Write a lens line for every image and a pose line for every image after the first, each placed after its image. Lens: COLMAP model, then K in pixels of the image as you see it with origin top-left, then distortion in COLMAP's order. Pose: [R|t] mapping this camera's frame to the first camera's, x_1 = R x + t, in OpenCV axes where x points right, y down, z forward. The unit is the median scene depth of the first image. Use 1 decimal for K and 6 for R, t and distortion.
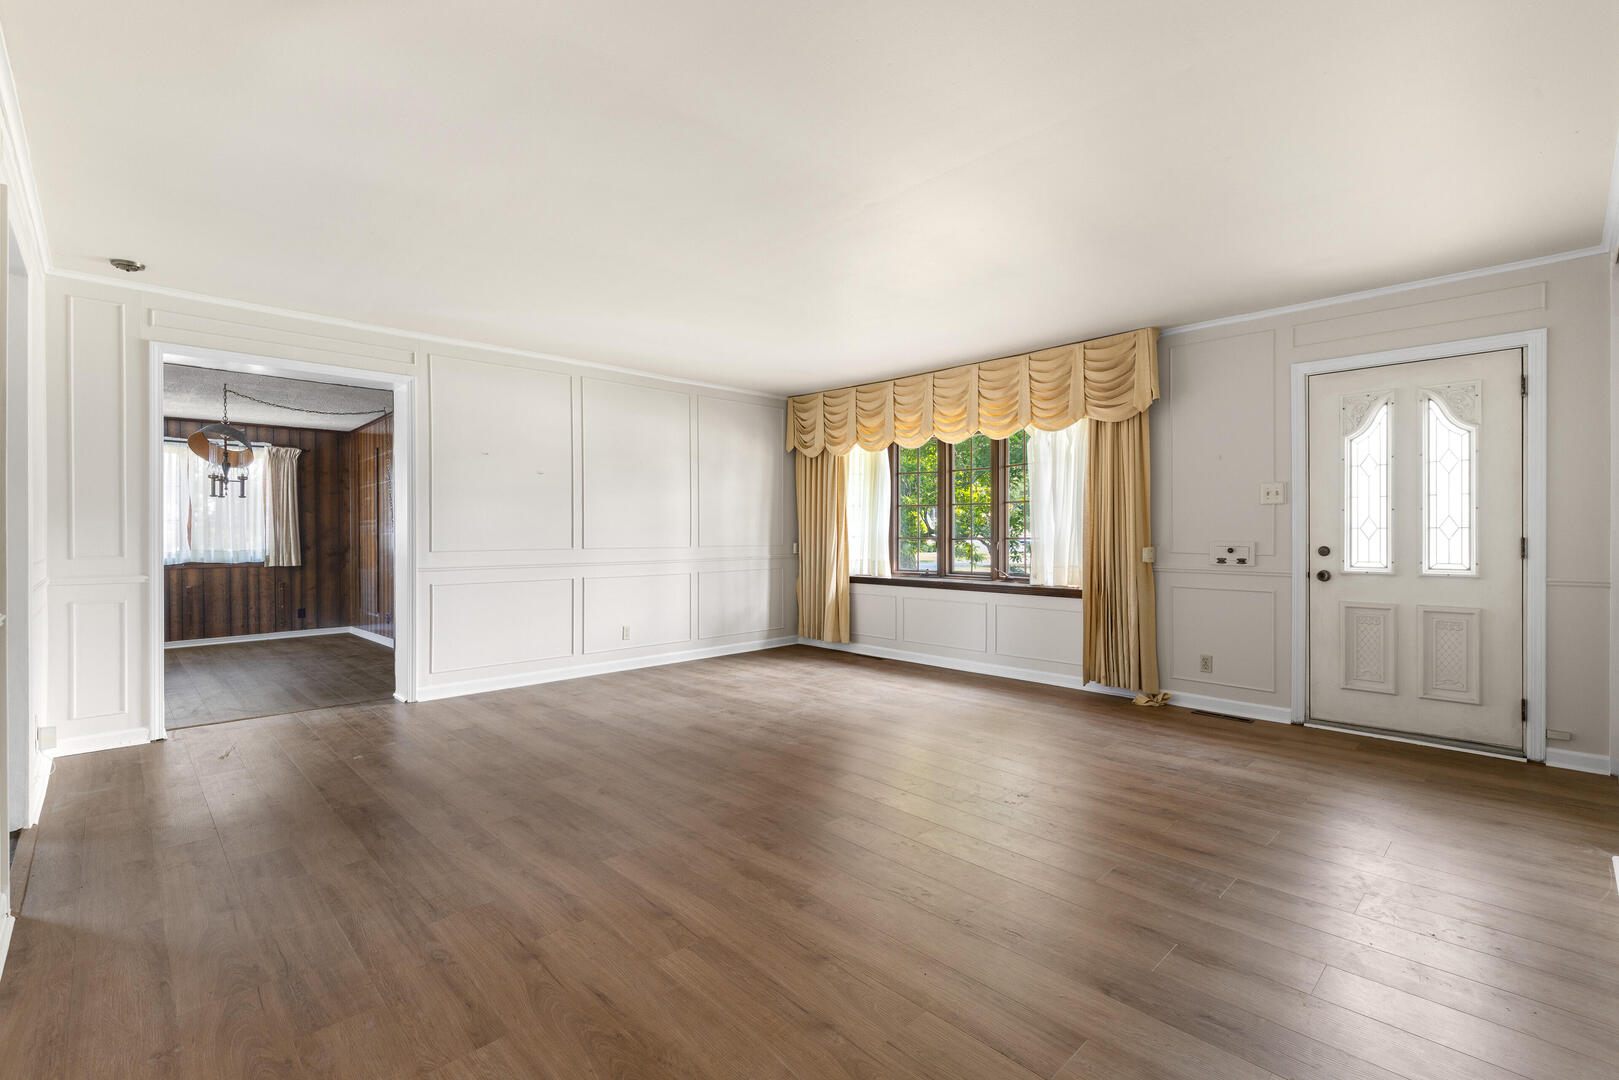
lens RADIAL K [[723.9, 0, 804.8], [0, 723.9, 538.9], [0, 0, 1]] dist [0.002676, -0.000173]
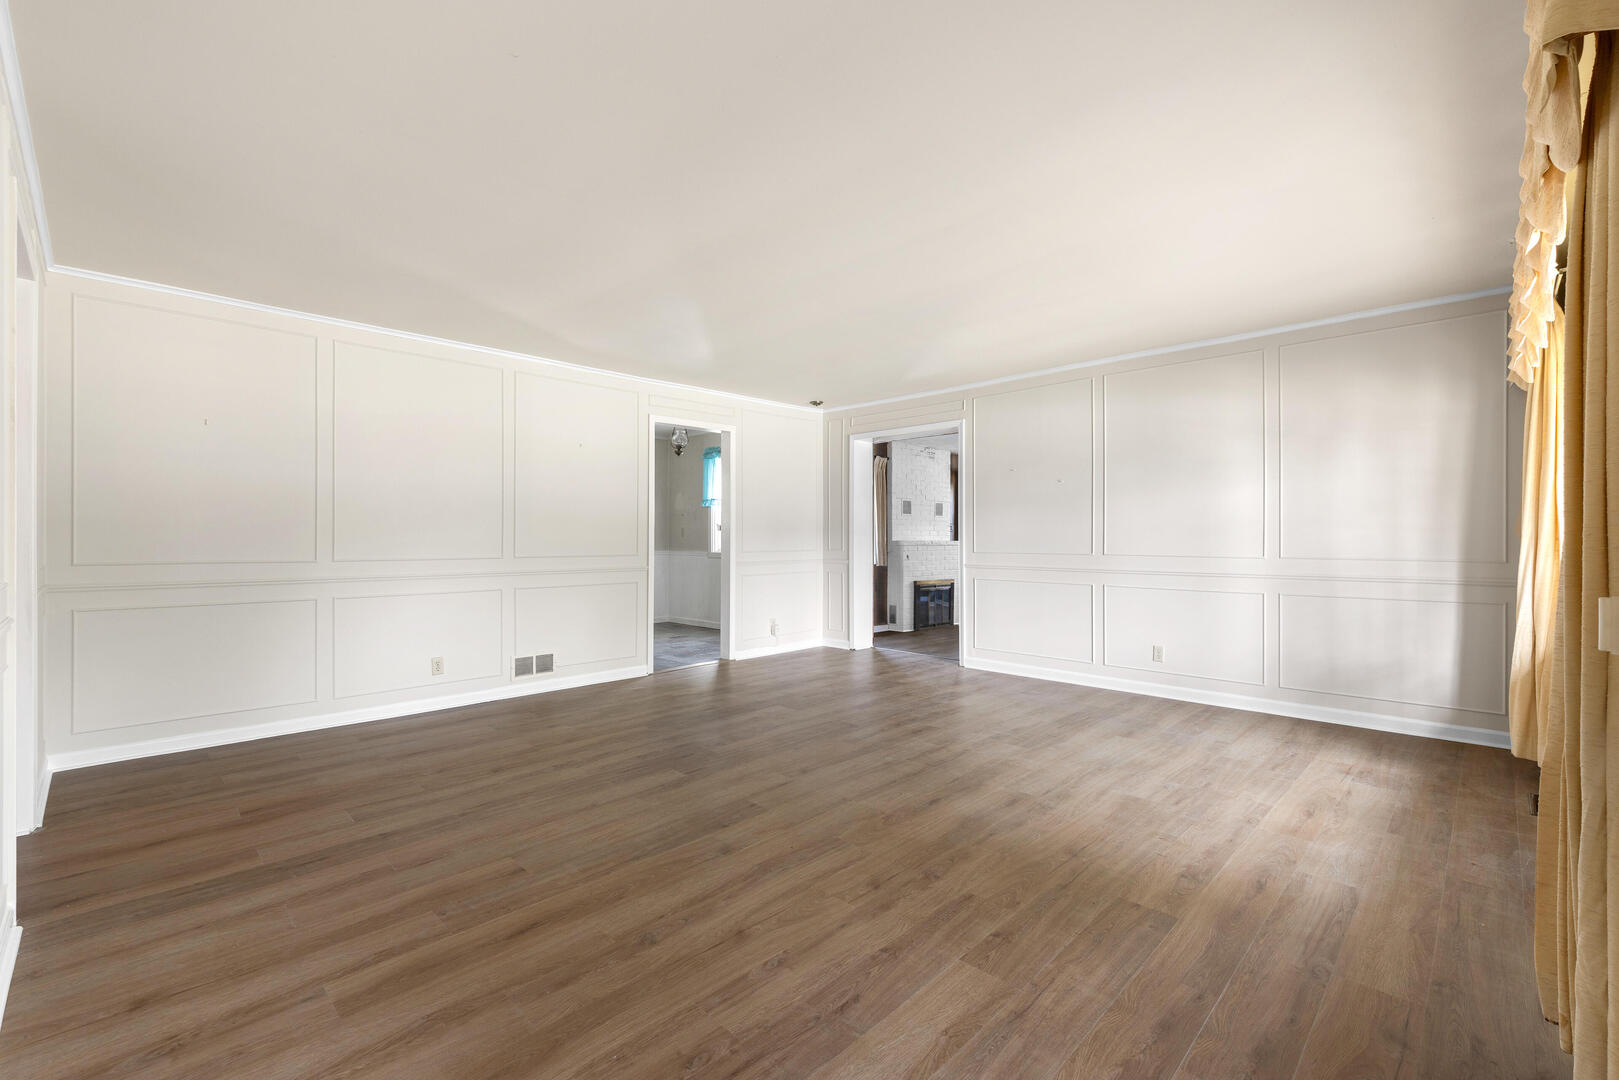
lens RADIAL K [[688.1, 0, 804.0], [0, 688.1, 537.2], [0, 0, 1]] dist [0.003089, -0.000846]
pose [[0.019544, -0.001140, -0.999808, 0.683742], [-0.010271, 0.999946, -0.001341, -0.004797], [0.999756, 0.010295, 0.019532, 0.669905]]
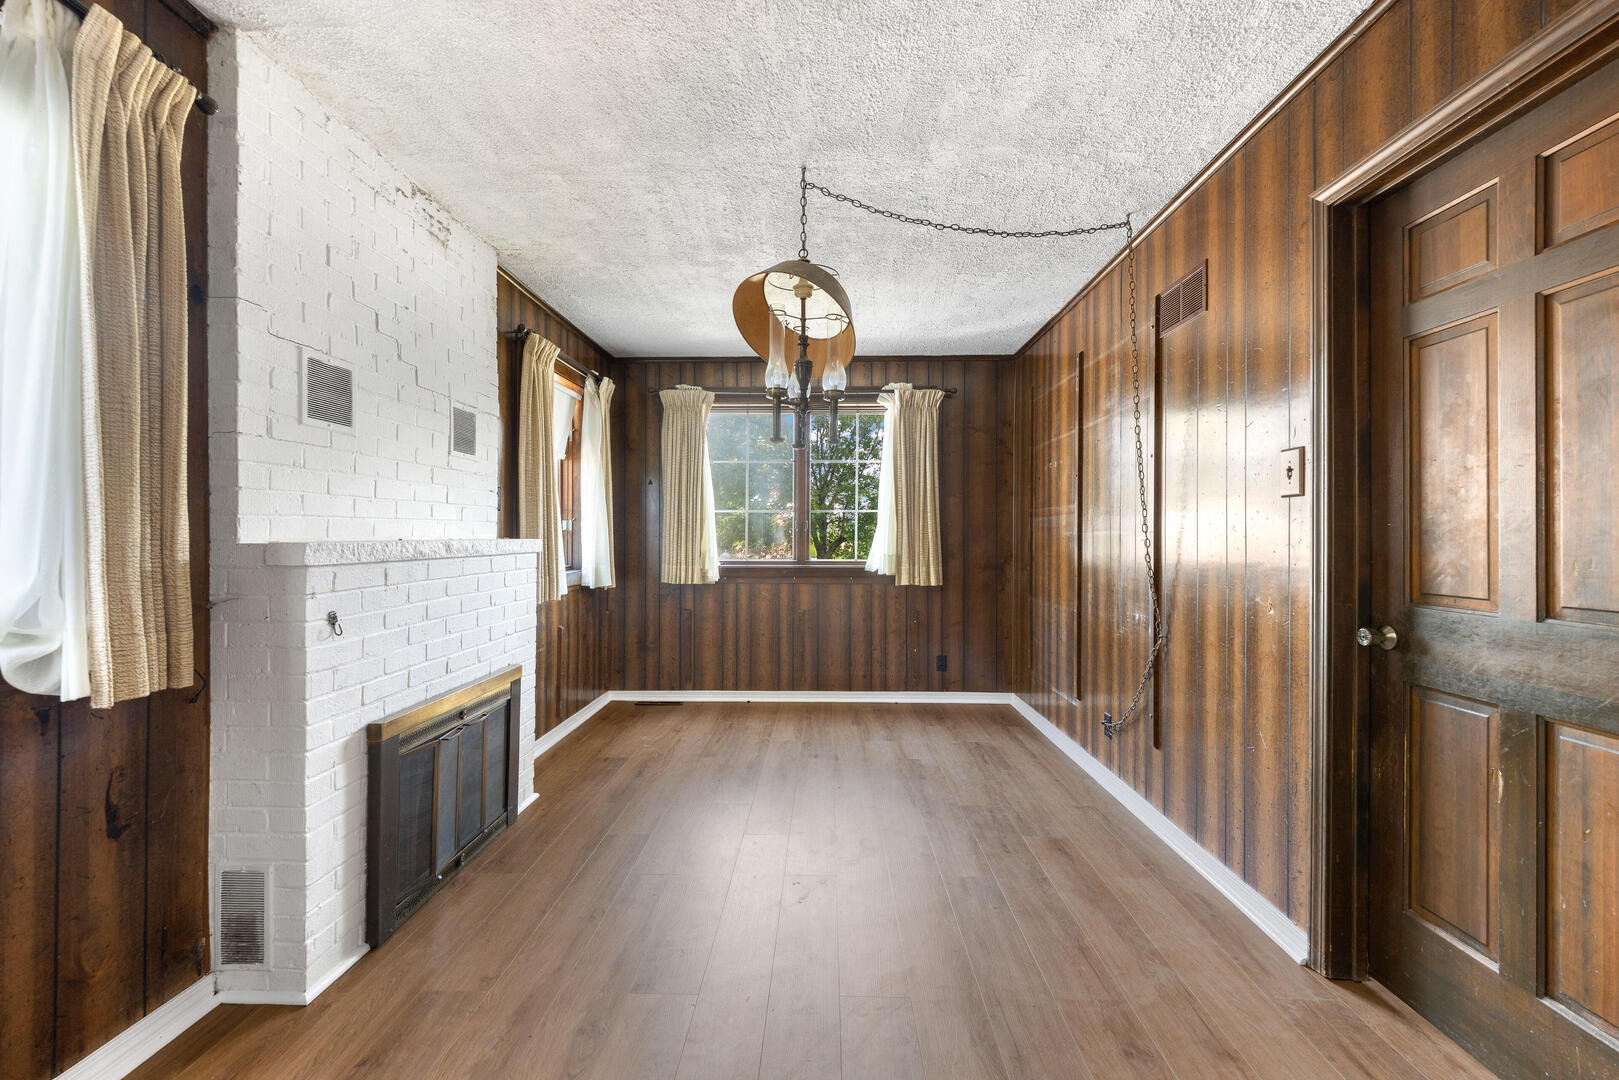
lens RADIAL K [[665.7, 0, 806.1], [0, 665.7, 530.8], [0, 0, 1]] dist [0.001015, -0.002156]
pose [[0.701833, 0.003973, -0.712330, -0.645412], [-0.009836, 0.999943, -0.004114, -0.008498], [0.712273, 0.009894, 0.701833, 0.900515]]
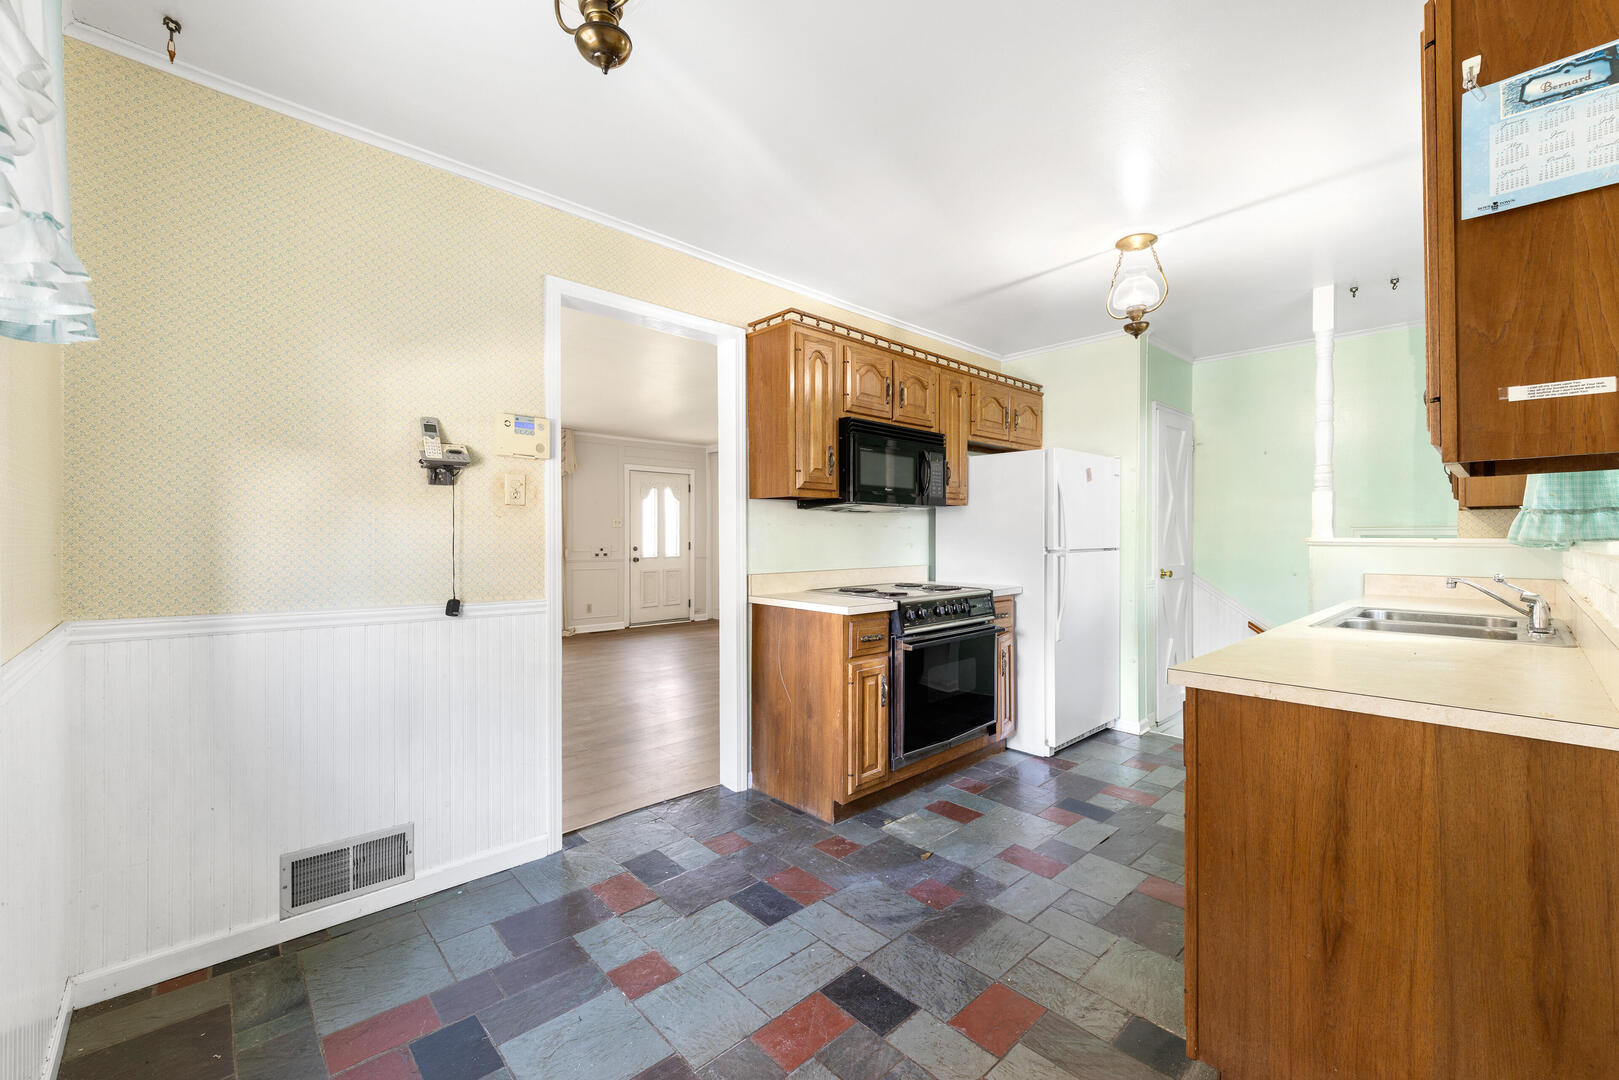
lens RADIAL K [[655.6, 0, 809.5], [0, 655.6, 537.8], [0, 0, 1]] dist [-0.000036, -0.000377]
pose [[0.021060, -0.001894, 0.999776, -1.095867], [0.007486, 0.999970, 0.001737, -0.013930], [-0.999750, 0.007448, 0.021073, 0.344065]]
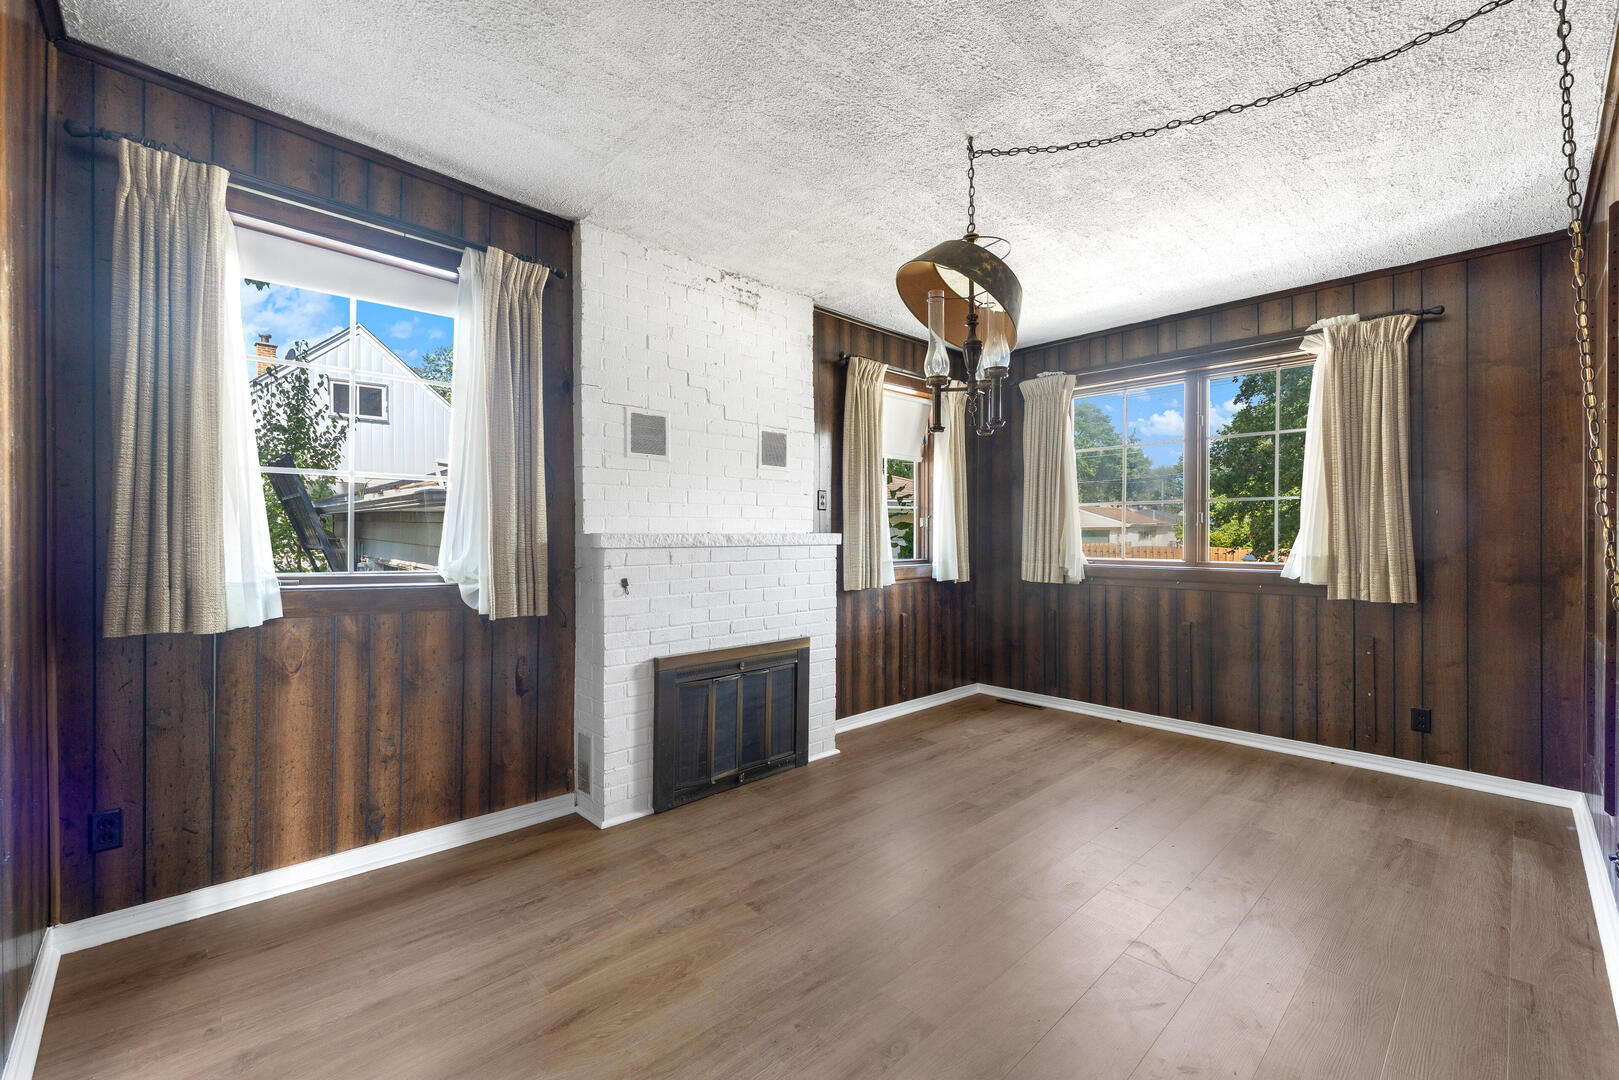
lens RADIAL K [[668.2, 0, 798.7], [0, 668.2, 529.6], [0, 0, 1]] dist [0.036223, -0.025979]
pose [[-0.012945, -0.000157, -0.999916, -0.531750], [-0.004350, 0.999991, -0.000101, -0.004979], [0.999907, 0.004348, -0.012946, 1.118463]]
